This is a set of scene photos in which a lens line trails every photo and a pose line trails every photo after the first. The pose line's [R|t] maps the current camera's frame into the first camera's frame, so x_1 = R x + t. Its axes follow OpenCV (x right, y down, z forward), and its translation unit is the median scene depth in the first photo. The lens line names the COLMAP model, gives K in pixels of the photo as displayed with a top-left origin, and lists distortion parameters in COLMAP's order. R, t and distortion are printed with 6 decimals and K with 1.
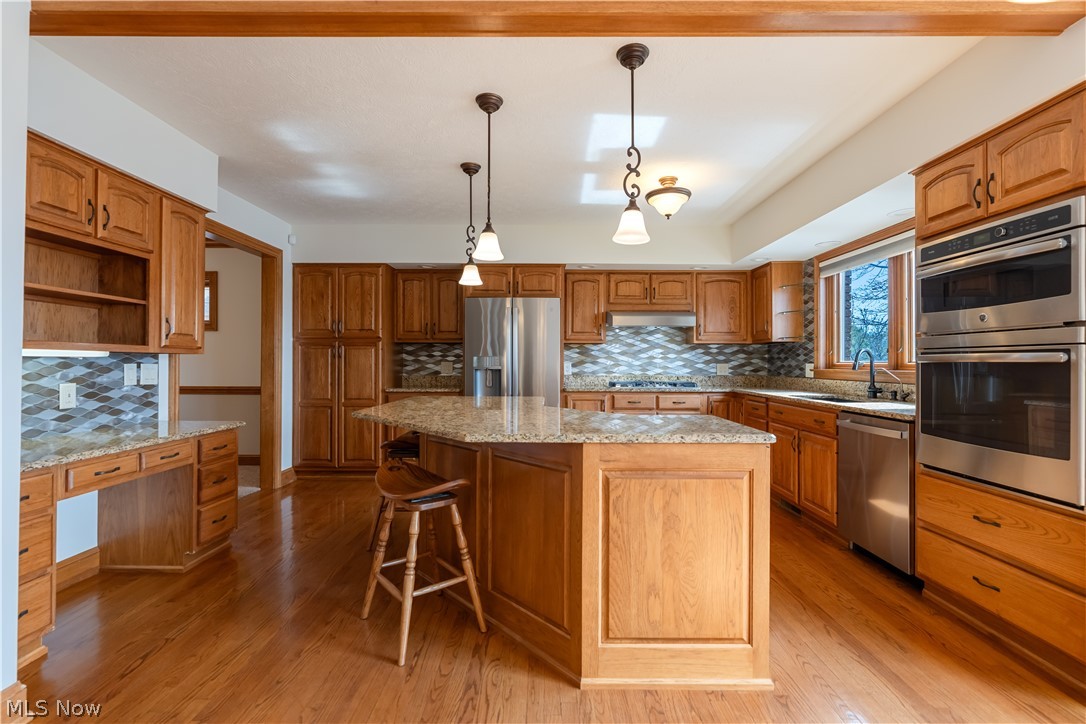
lens RADIAL K [[495.3, 0, 544.8], [0, 495.3, 367.7], [0, 0, 1]] dist [-0.001994, -0.000383]
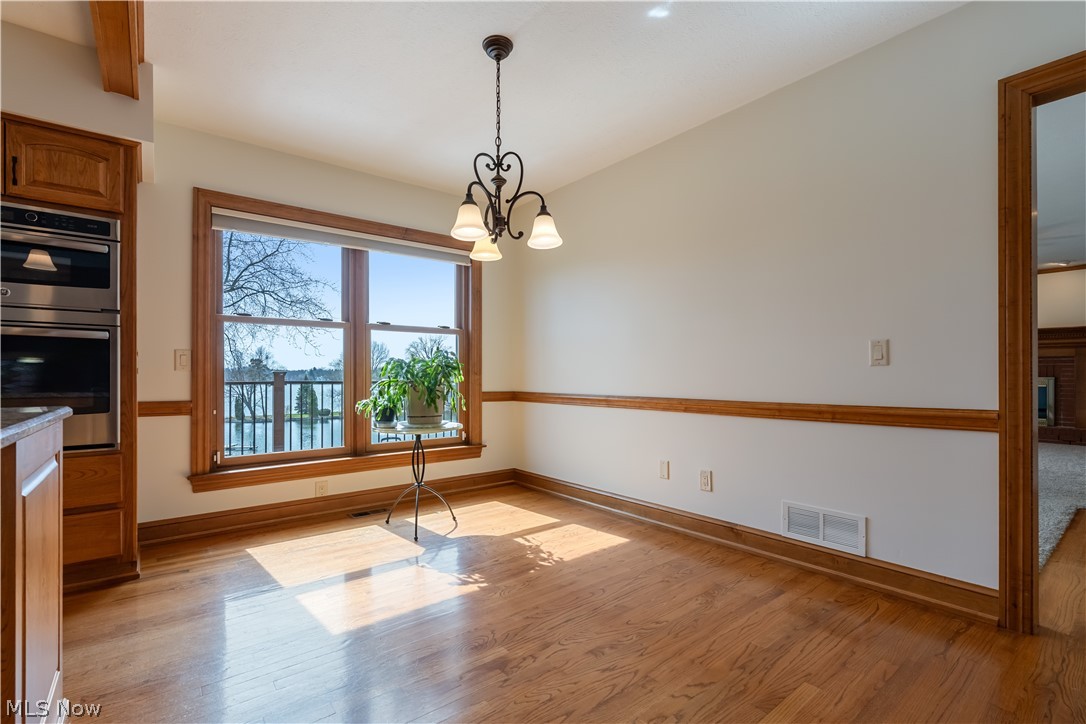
lens RADIAL K [[495.3, 0, 544.8], [0, 495.3, 367.7], [0, 0, 1]] dist [-0.001994, -0.000383]
pose [[-0.622830, 0.003456, 0.782349, -0.721689], [-0.000190, 0.999990, -0.004569, 0.071485], [-0.782357, -0.002995, -0.622823, 0.893726]]
